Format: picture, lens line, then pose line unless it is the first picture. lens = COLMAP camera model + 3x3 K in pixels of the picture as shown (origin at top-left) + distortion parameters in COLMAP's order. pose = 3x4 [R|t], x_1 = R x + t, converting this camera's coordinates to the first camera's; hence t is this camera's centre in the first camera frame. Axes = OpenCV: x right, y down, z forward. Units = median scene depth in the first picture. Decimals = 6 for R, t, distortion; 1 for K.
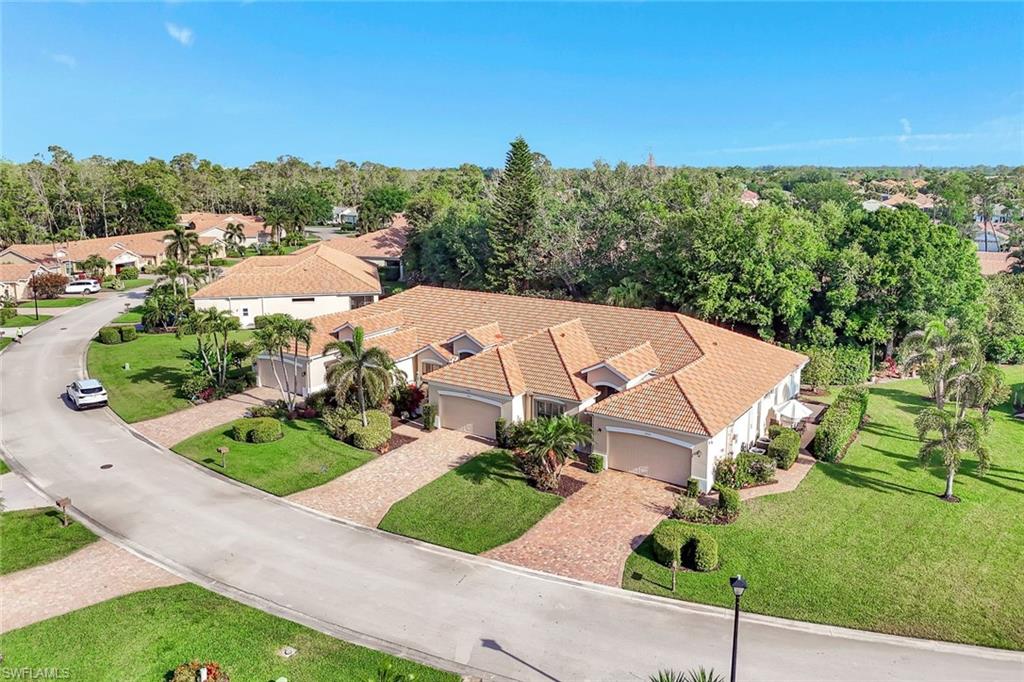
lens RADIAL K [[740.4, 0, 526.4], [0, 740.4, 341.3], [0, 0, 1]] dist [0.043549, 0.001943]
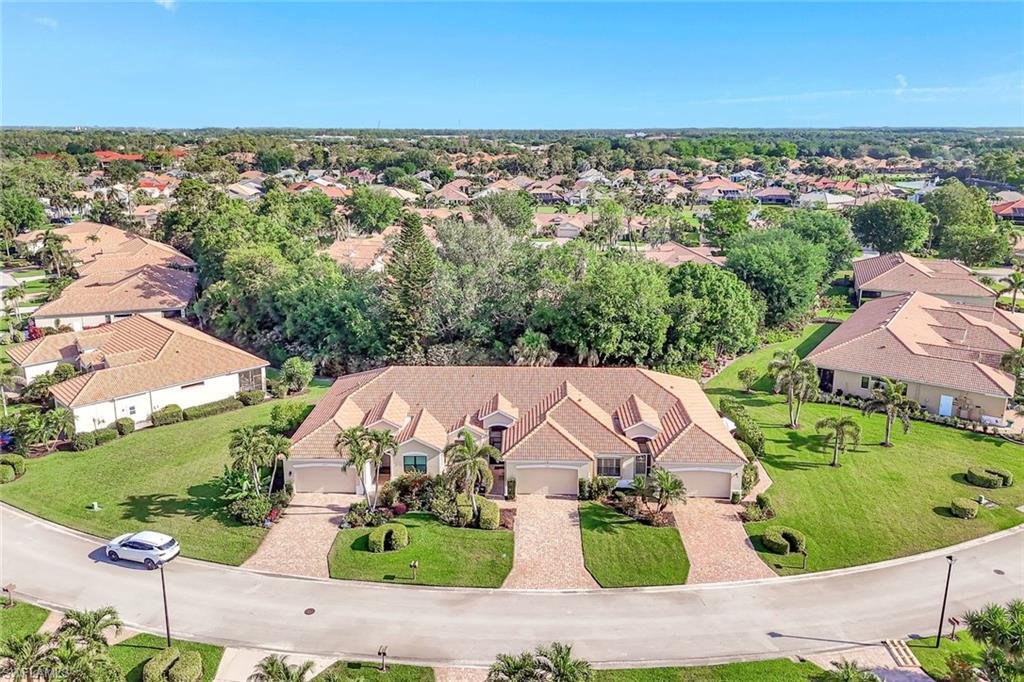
lens RADIAL K [[740.4, 0, 526.4], [0, 740.4, 341.3], [0, 0, 1]] dist [0.043549, 0.001943]
pose [[0.842530, -0.139356, 0.520311, -0.571601], [0.112224, 0.990170, 0.083478, -0.190250], [-0.526829, -0.011941, 0.849887, -0.039080]]
